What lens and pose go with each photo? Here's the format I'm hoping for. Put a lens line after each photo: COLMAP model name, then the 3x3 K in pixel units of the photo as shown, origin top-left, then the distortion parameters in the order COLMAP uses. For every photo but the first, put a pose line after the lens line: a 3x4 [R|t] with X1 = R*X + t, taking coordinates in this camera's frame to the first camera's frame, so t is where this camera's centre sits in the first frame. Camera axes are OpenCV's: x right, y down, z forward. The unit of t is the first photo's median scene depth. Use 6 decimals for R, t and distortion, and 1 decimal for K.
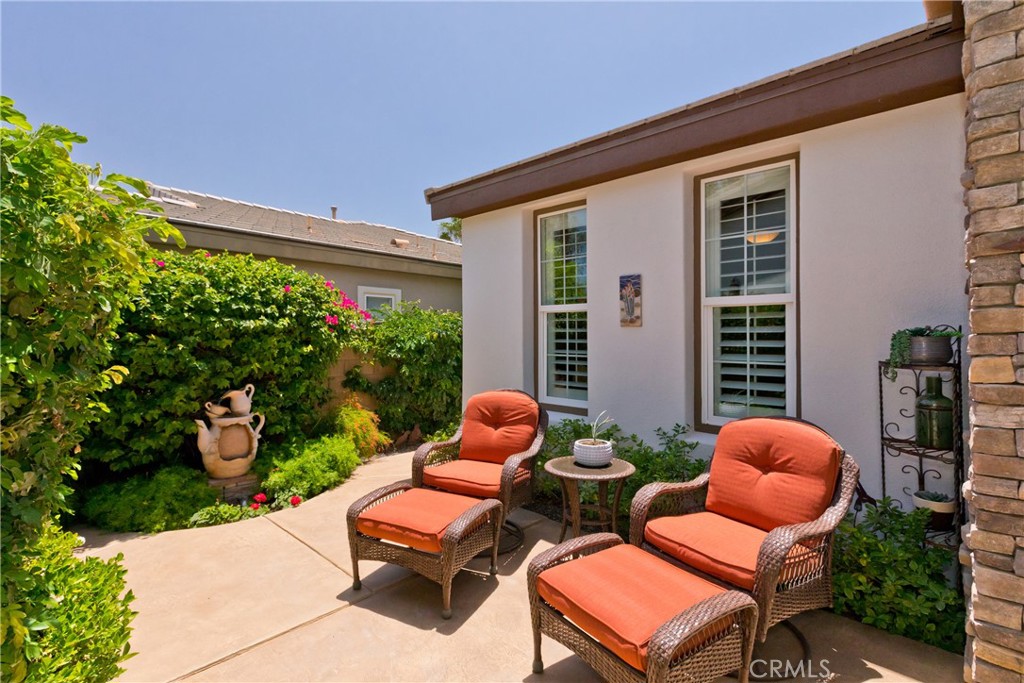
lens RADIAL K [[478.7, 0, 521.1], [0, 478.7, 337.6], [0, 0, 1]] dist [0.004500, -0.000365]
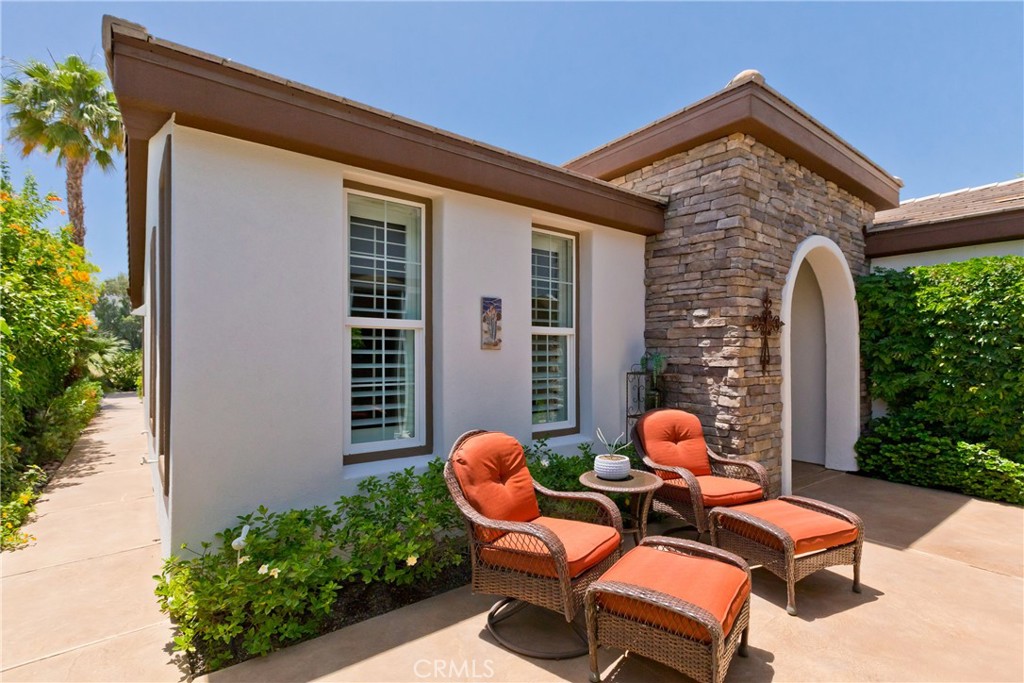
lens RADIAL K [[478.7, 0, 521.6], [0, 478.7, 345.5], [0, 0, 1]] dist [0.004500, -0.000365]
pose [[0.187173, 0.011451, 0.982260, -0.743696], [0.000557, 0.999931, -0.011763, -0.019738], [-0.982327, 0.002748, 0.187153, 0.762273]]
